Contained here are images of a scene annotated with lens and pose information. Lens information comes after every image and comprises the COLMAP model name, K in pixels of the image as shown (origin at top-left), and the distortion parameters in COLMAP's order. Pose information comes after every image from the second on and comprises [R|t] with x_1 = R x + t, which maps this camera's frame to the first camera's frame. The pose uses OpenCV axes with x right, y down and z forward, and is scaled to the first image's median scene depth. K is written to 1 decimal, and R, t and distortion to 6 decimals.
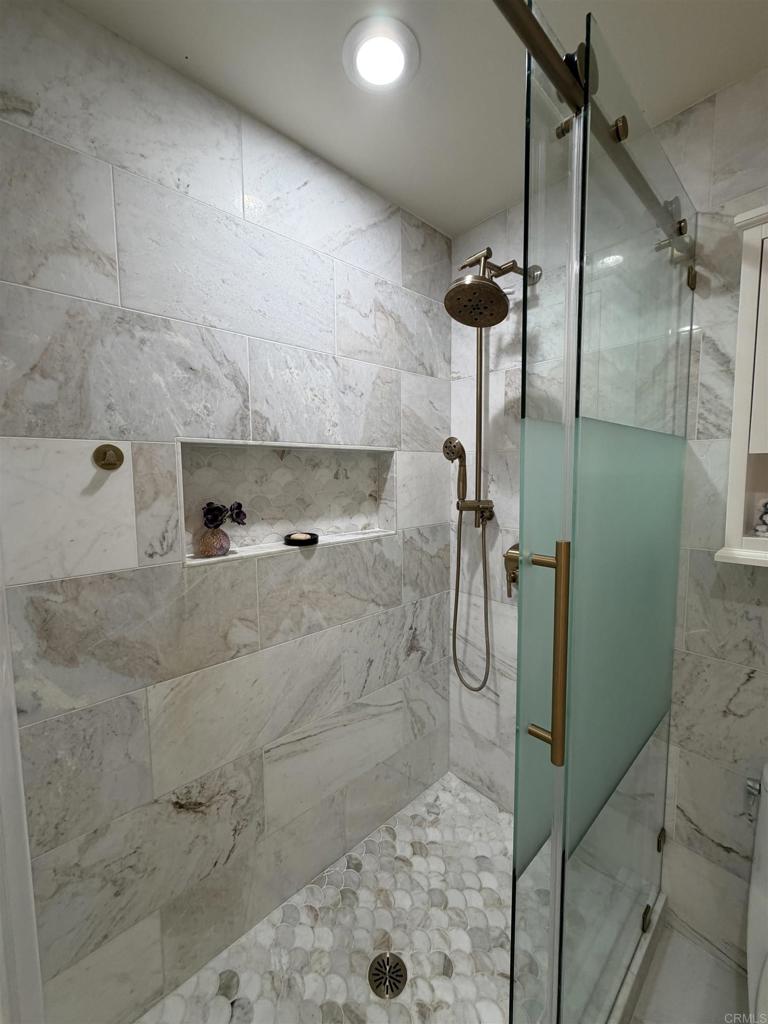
lens RADIAL K [[408.7, 0, 384.1], [0, 408.7, 508.4], [0, 0, 1]] dist [-0.000442, 0.000479]
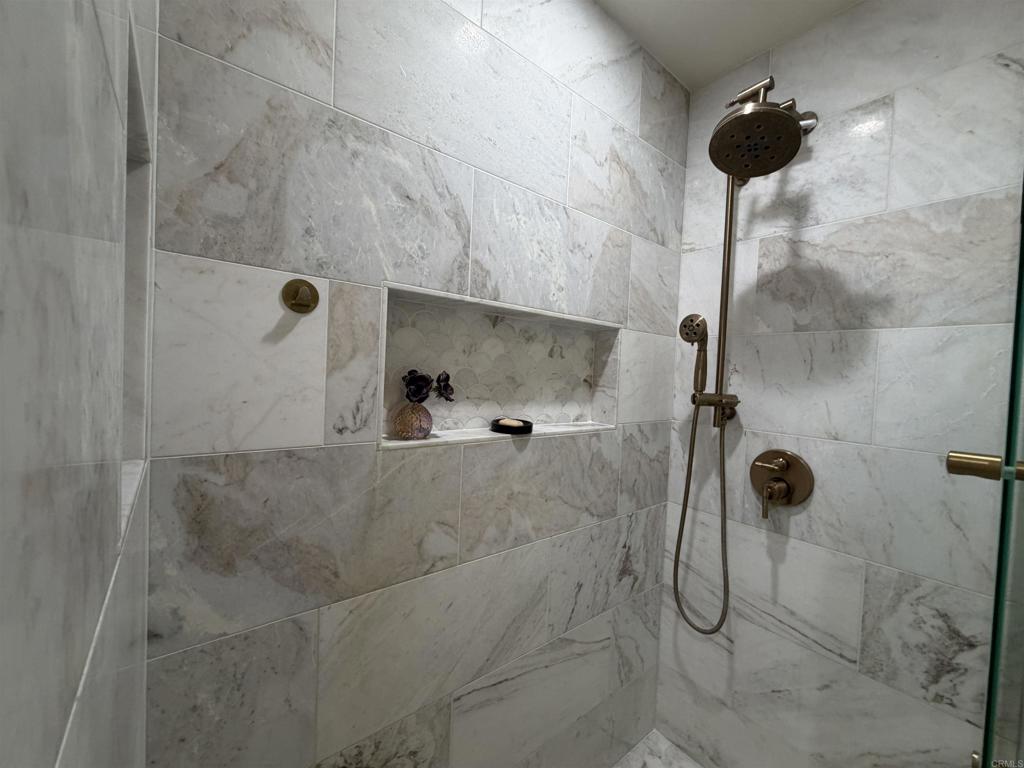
lens RADIAL K [[408.7, 0, 511.4], [0, 408.7, 386.0], [0, 0, 1]] dist [-0.000442, 0.000479]
pose [[0.996408, 0.055576, -0.063895, -0.177069], [-0.059197, 0.996660, -0.056254, 0.046981], [0.060555, 0.059834, 0.996370, 0.216083]]
